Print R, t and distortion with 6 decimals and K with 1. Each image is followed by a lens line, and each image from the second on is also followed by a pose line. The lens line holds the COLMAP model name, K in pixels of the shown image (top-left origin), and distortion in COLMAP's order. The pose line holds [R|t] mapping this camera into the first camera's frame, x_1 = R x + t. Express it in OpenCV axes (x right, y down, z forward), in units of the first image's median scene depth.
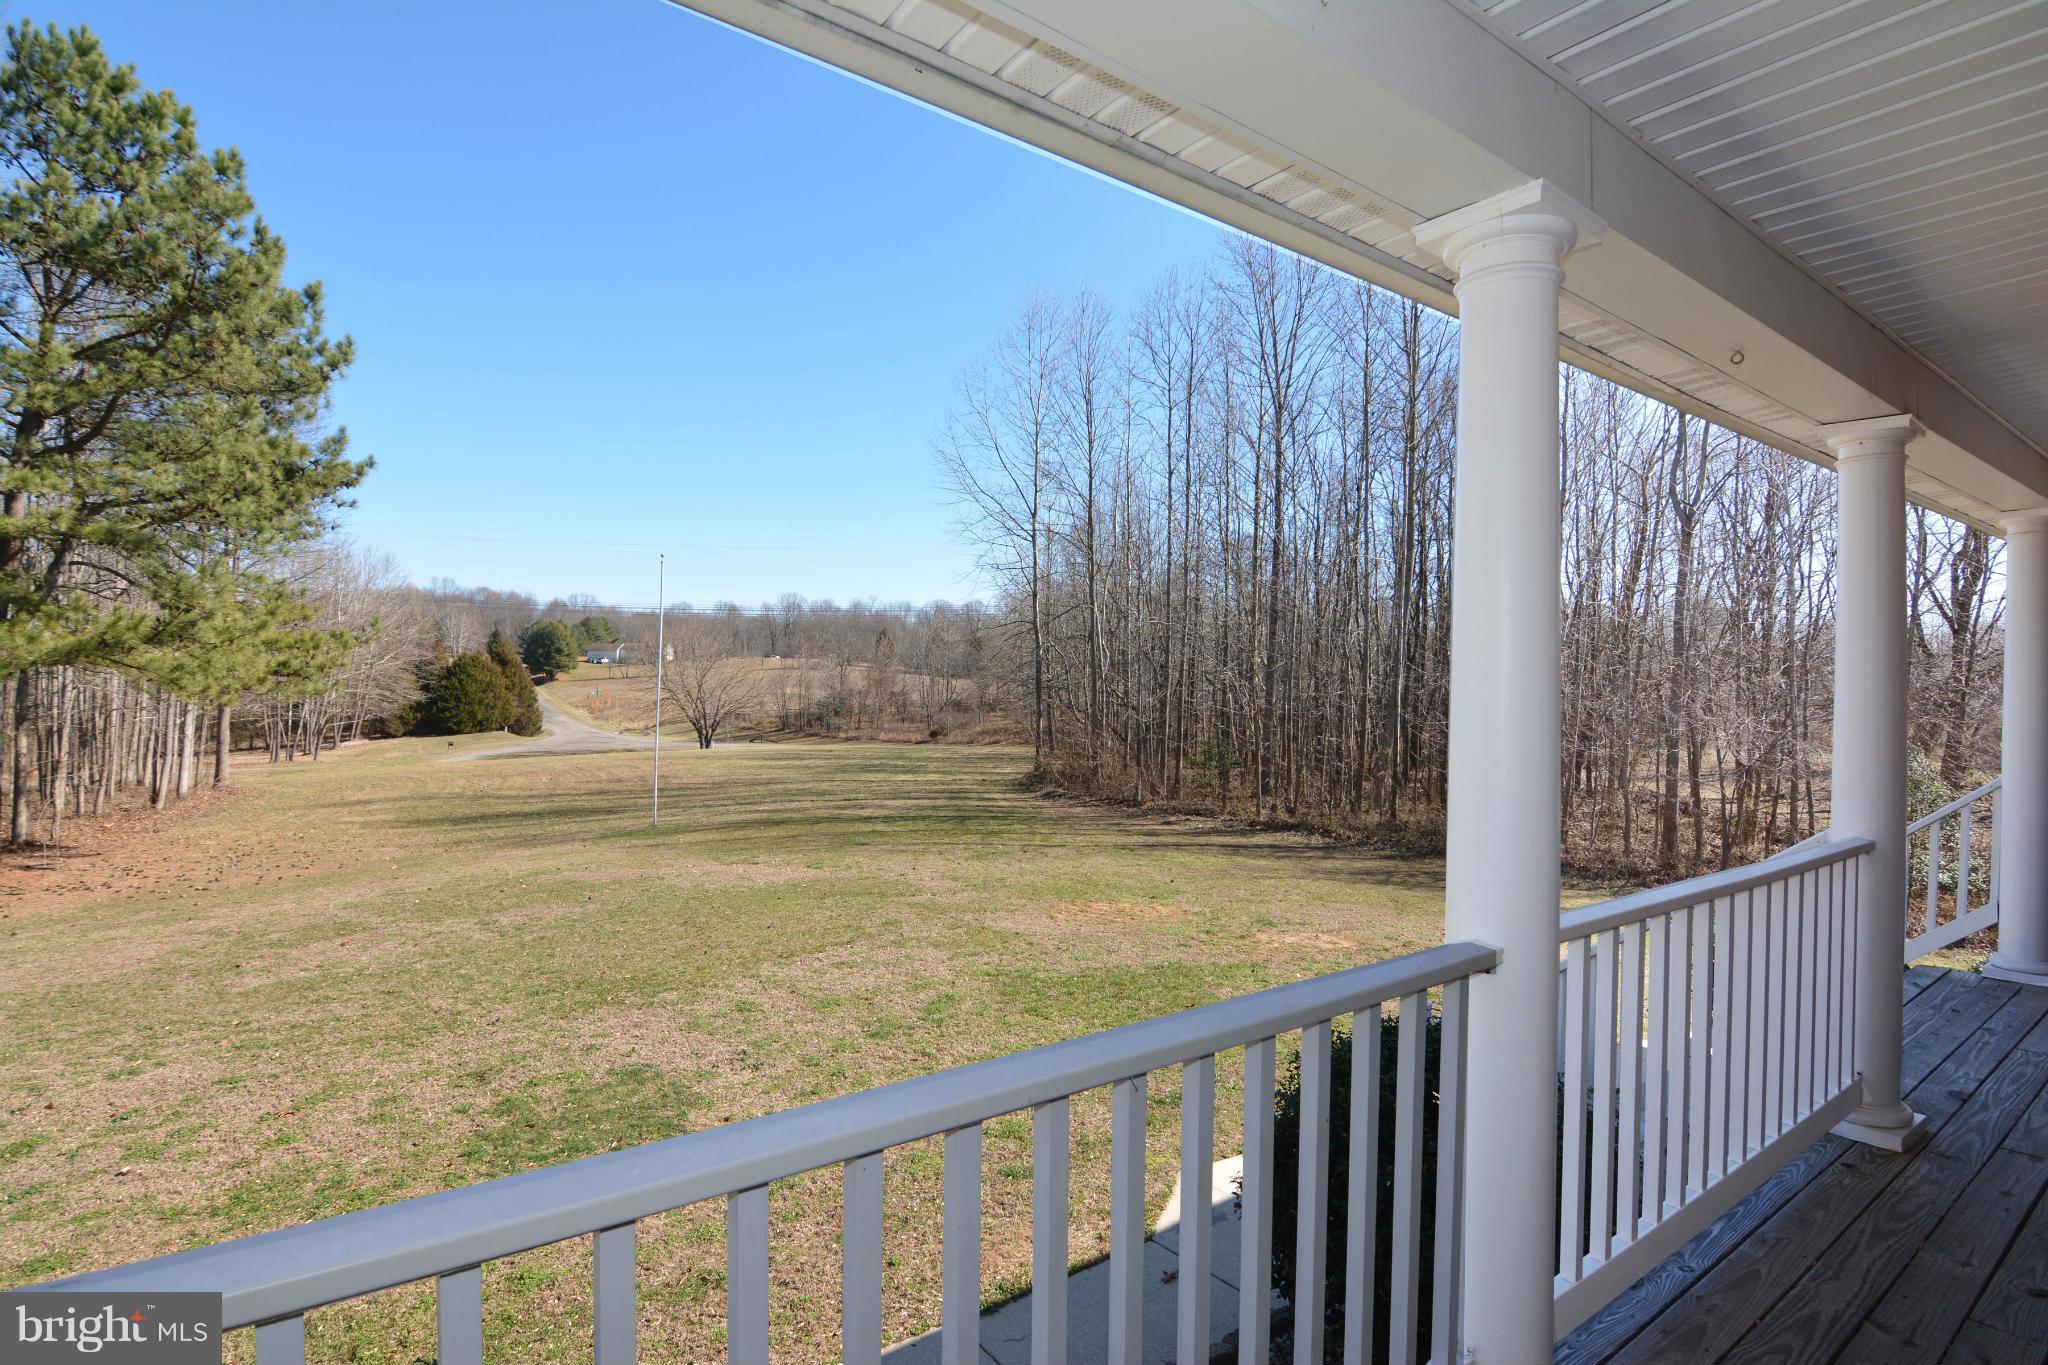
lens RADIAL K [[992.7, 0, 1027.9], [0, 992.7, 679.8], [0, 0, 1]] dist [-0.001840, -0.001780]
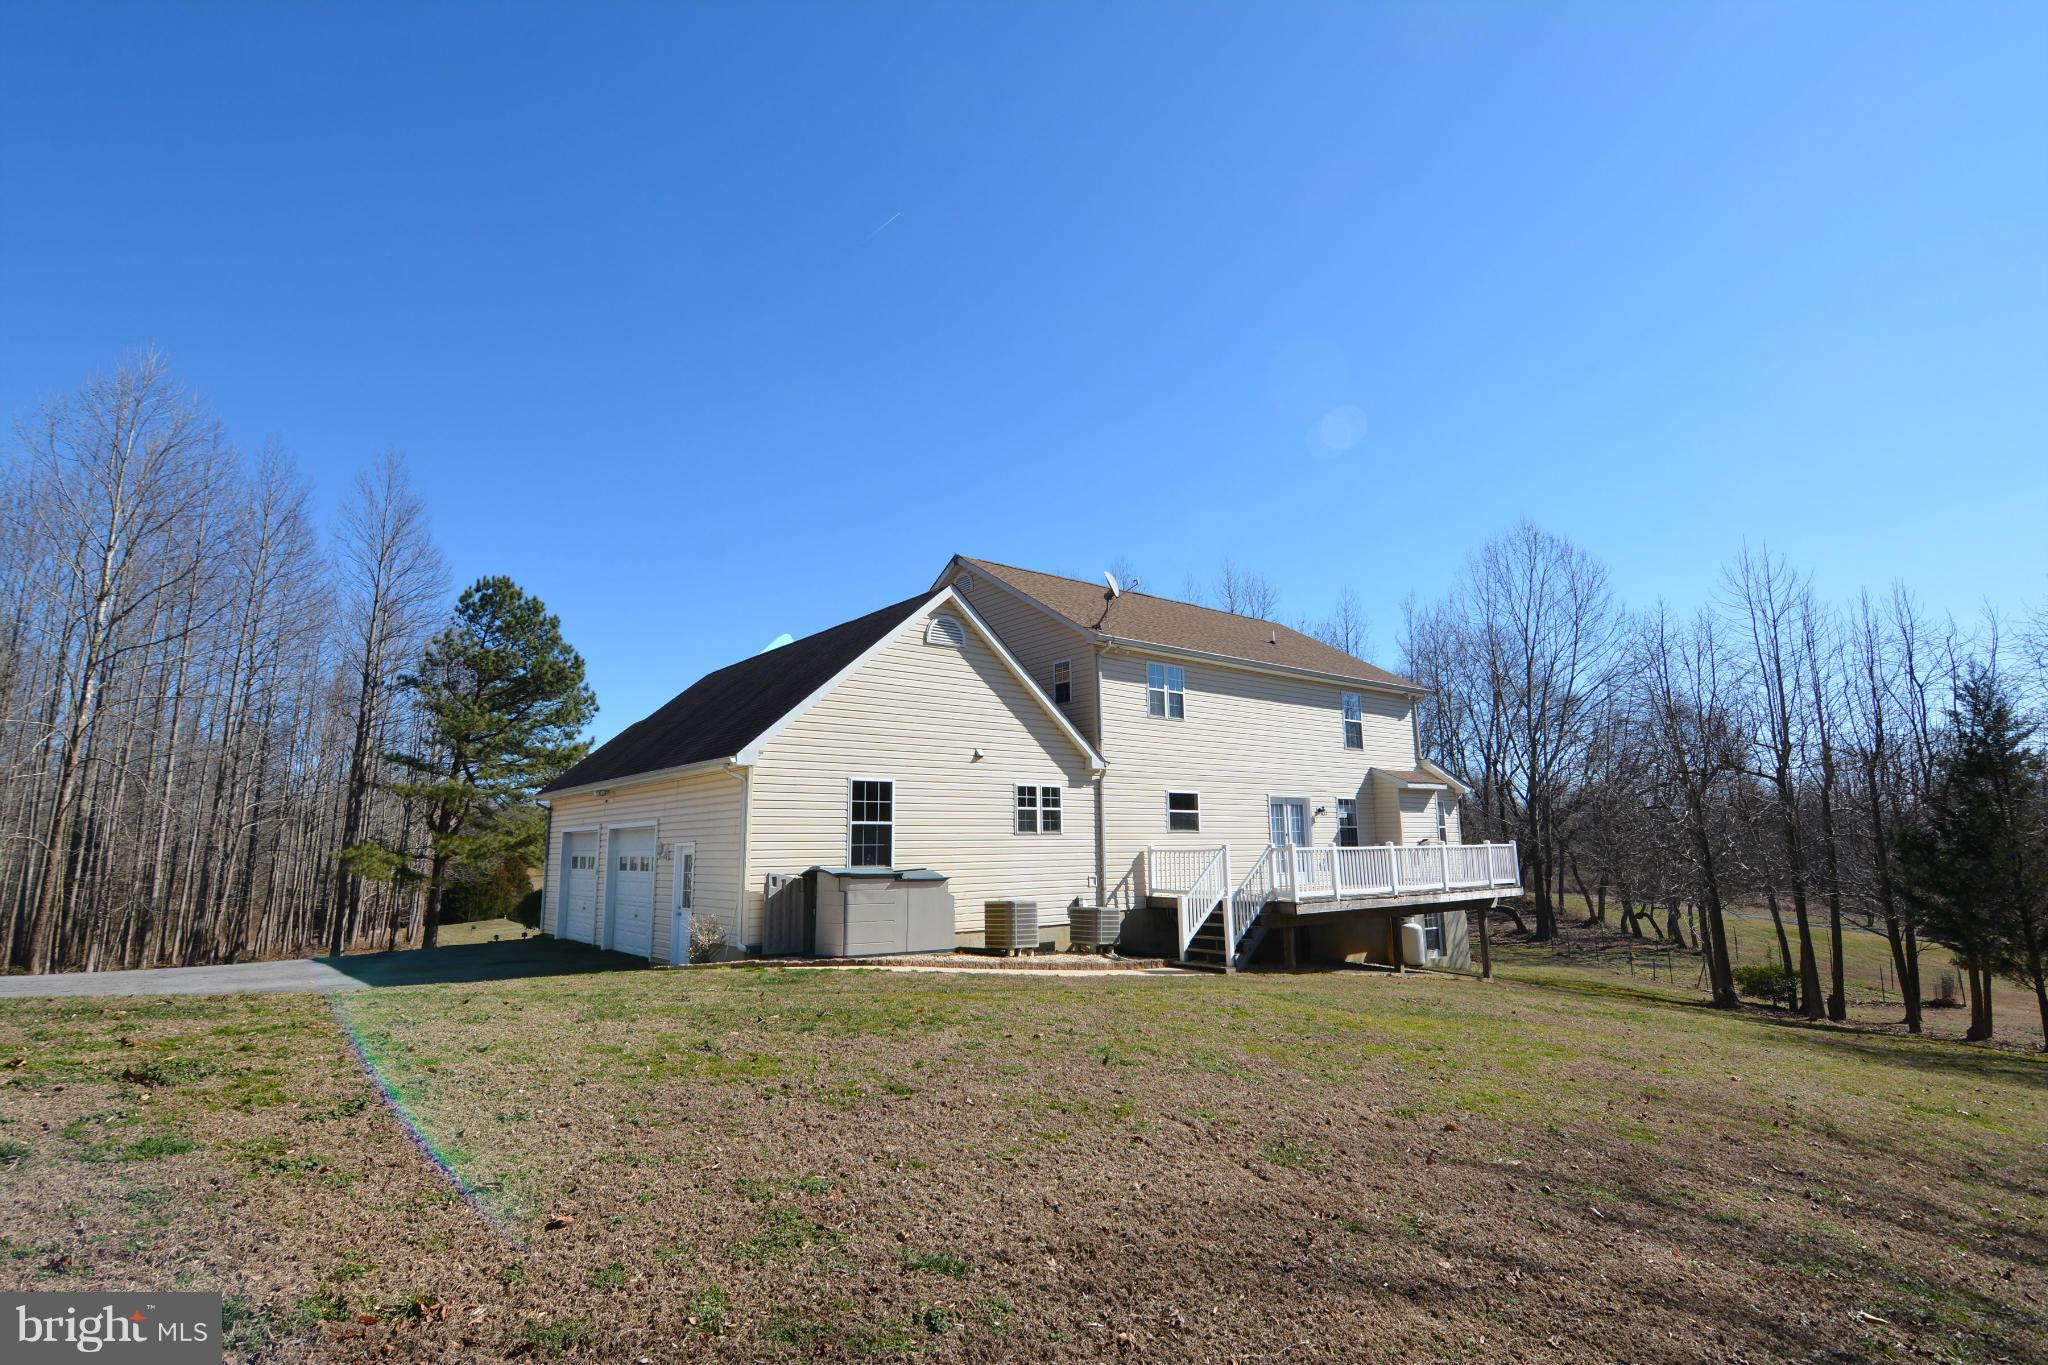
lens RADIAL K [[992.7, 0, 1023.8], [0, 992.7, 685.4], [0, 0, 1]] dist [-0.001840, -0.001780]
pose [[0.998996, -0.015453, 0.042043, 0.021700], [0.022742, 0.983611, -0.178863, 0.006054], [-0.038590, 0.179640, 0.982975, -0.187900]]
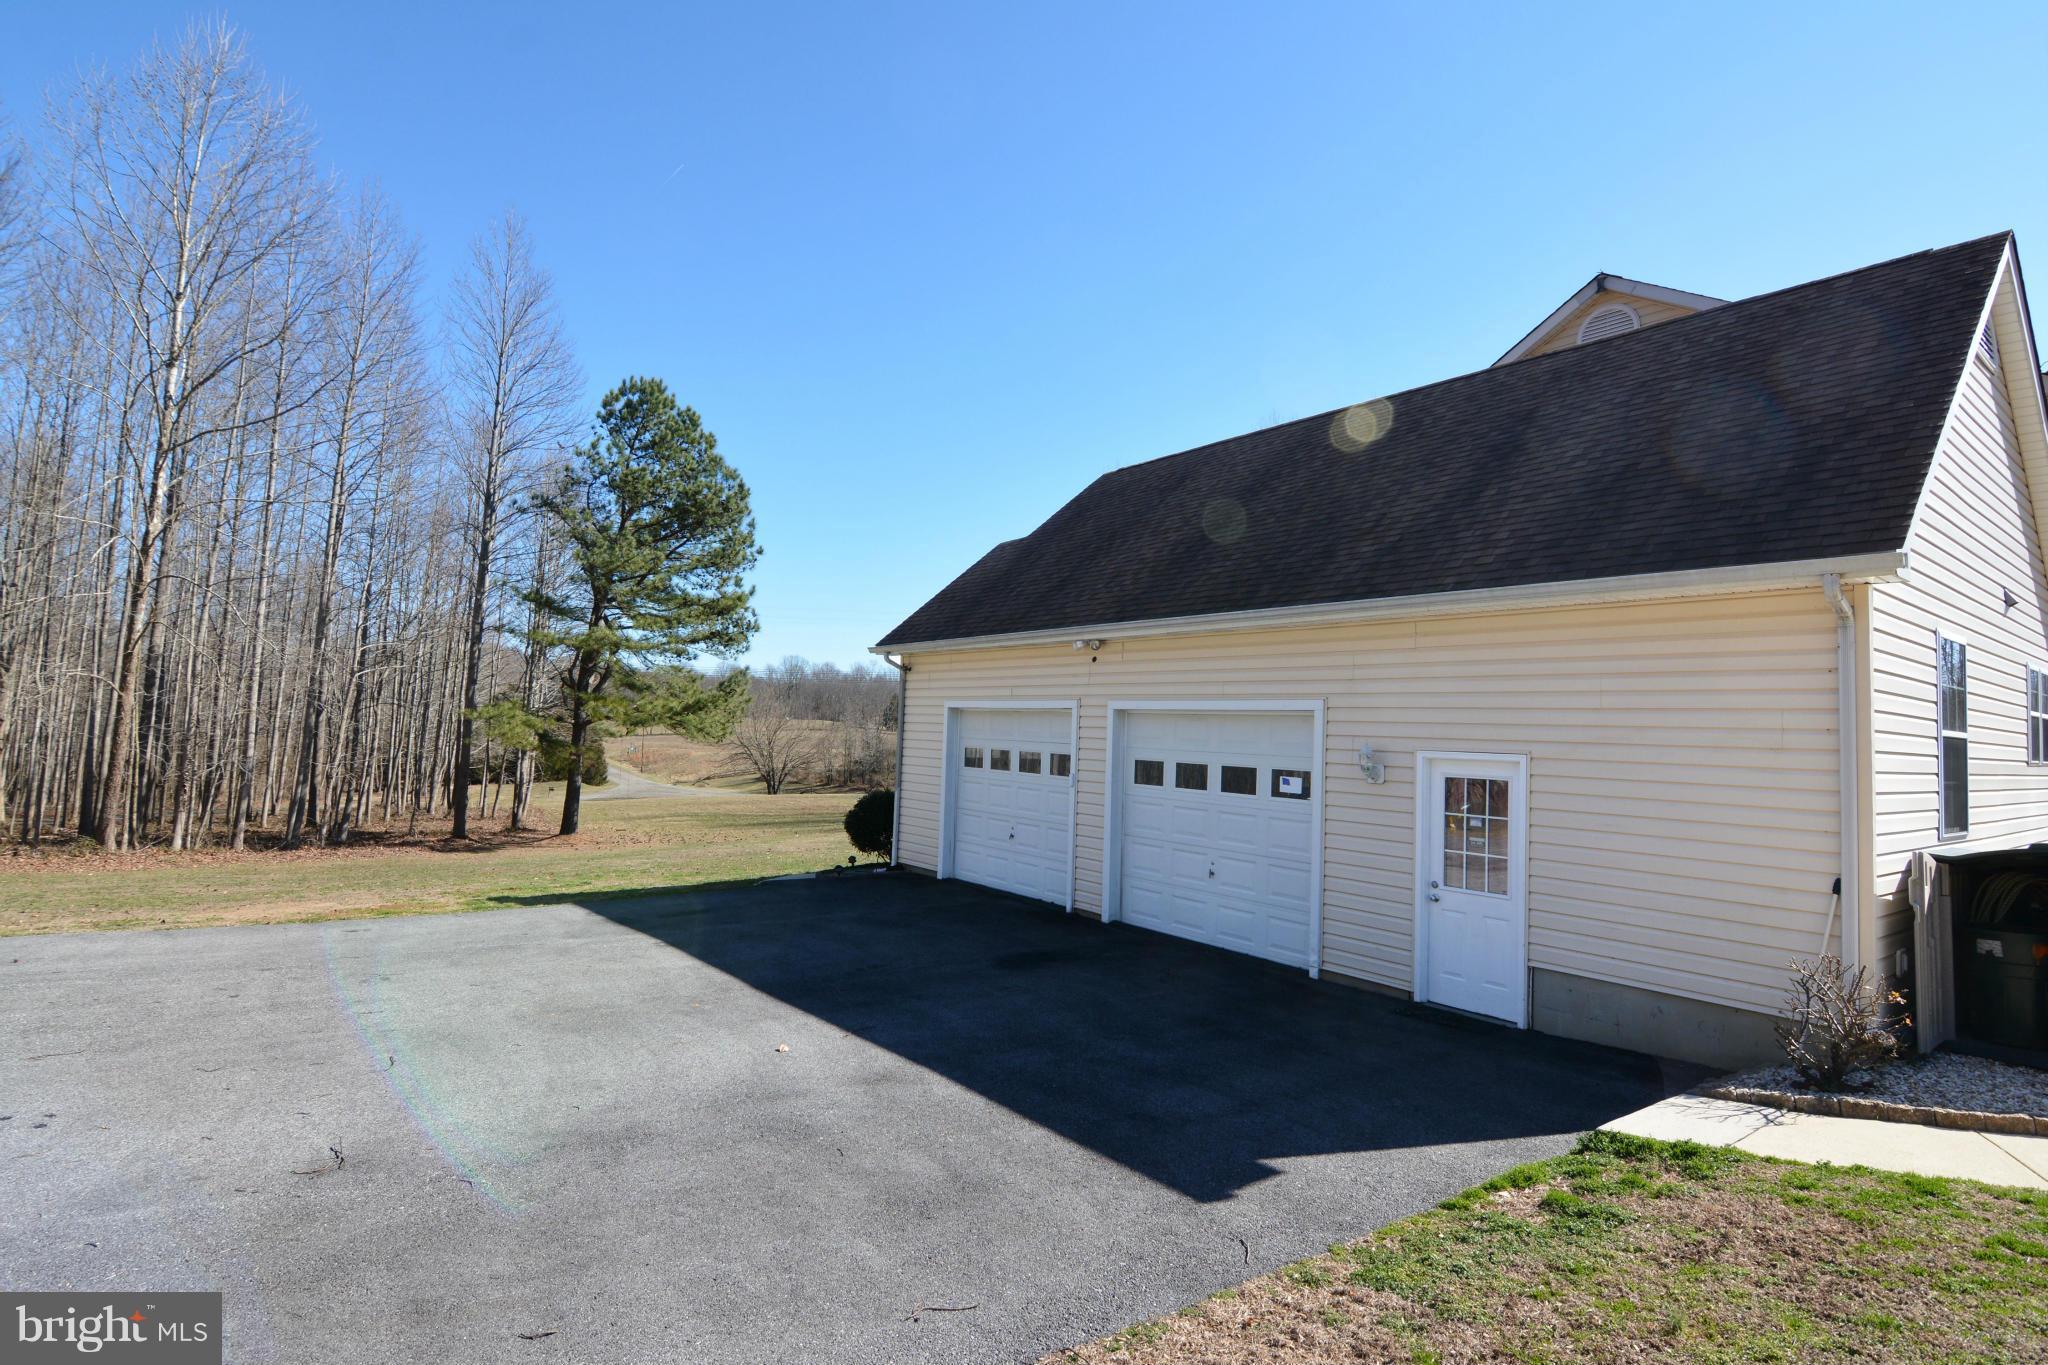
lens RADIAL K [[992.7, 0, 1025.8], [0, 992.7, 671.7], [0, 0, 1]] dist [-0.001840, -0.001780]
pose [[0.999537, 0.027310, 0.013417, -0.041767], [-0.026215, 0.996771, -0.075901, 0.002606], [-0.015446, 0.075514, 0.997025, -0.119415]]
